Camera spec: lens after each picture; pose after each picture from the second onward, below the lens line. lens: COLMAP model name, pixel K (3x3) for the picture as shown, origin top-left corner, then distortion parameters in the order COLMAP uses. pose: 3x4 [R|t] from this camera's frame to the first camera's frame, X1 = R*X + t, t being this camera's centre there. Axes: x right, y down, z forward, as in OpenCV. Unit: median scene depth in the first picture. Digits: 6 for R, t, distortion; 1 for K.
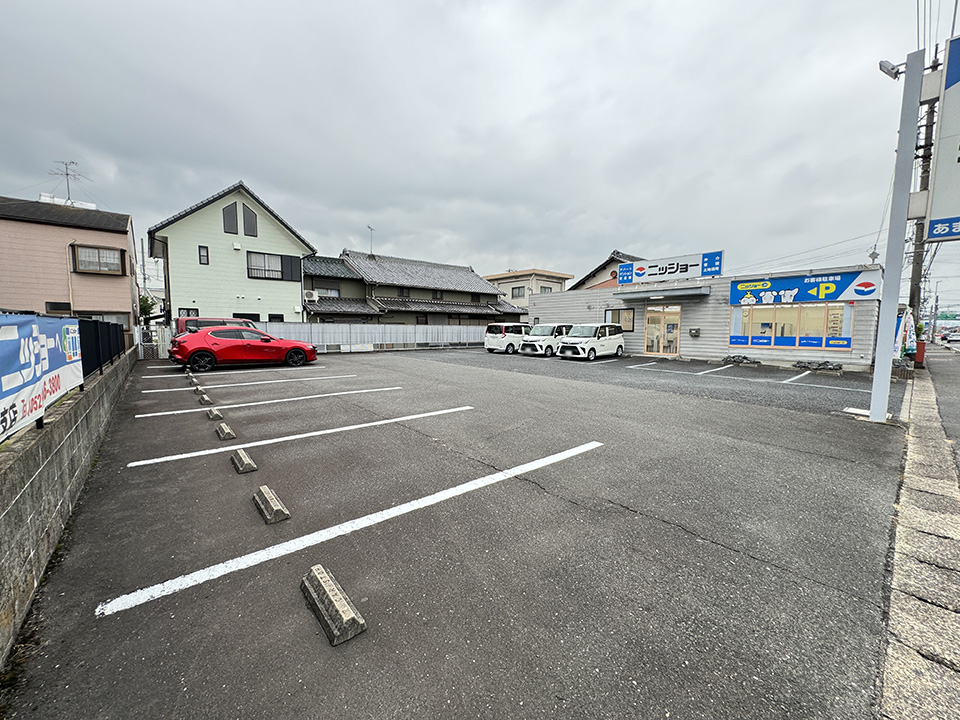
lens RADIAL K [[386.5, 0, 475.9], [0, 386.5, 360.8], [0, 0, 1]] dist [-0.001060, 0.000690]
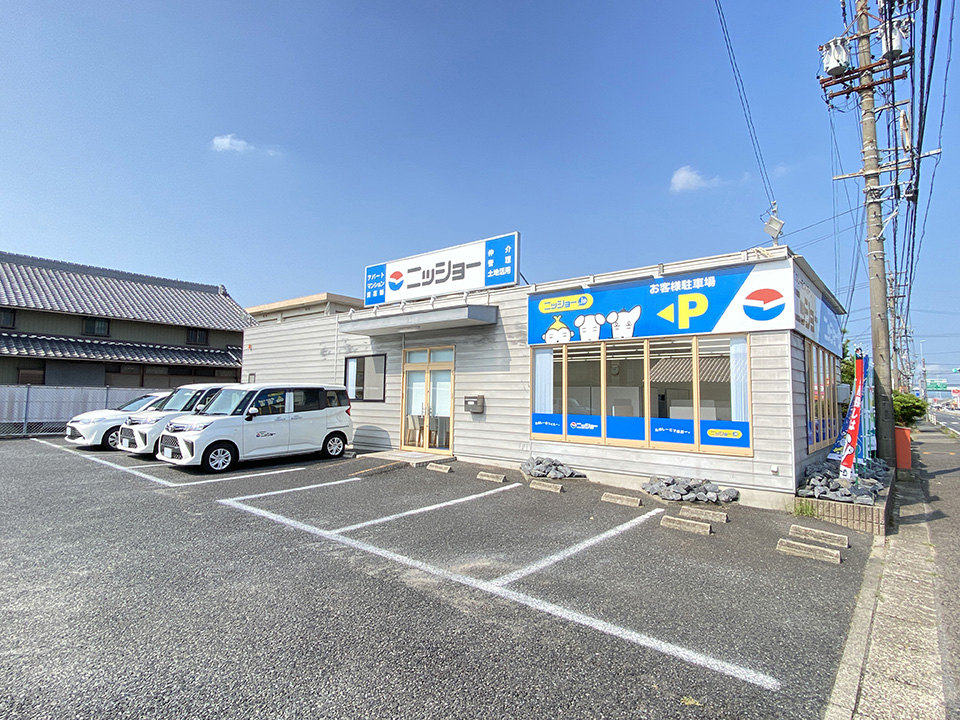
lens RADIAL K [[513.0, 0, 482.9], [0, 513.0, 355.8], [0, 0, 1]] dist [0.036789, -0.000007]
pose [[0.988891, 0.021556, 0.147072, 0.496551], [0.002291, 0.987101, -0.160080, -0.034166], [-0.148626, 0.158638, 0.976086, 0.402783]]
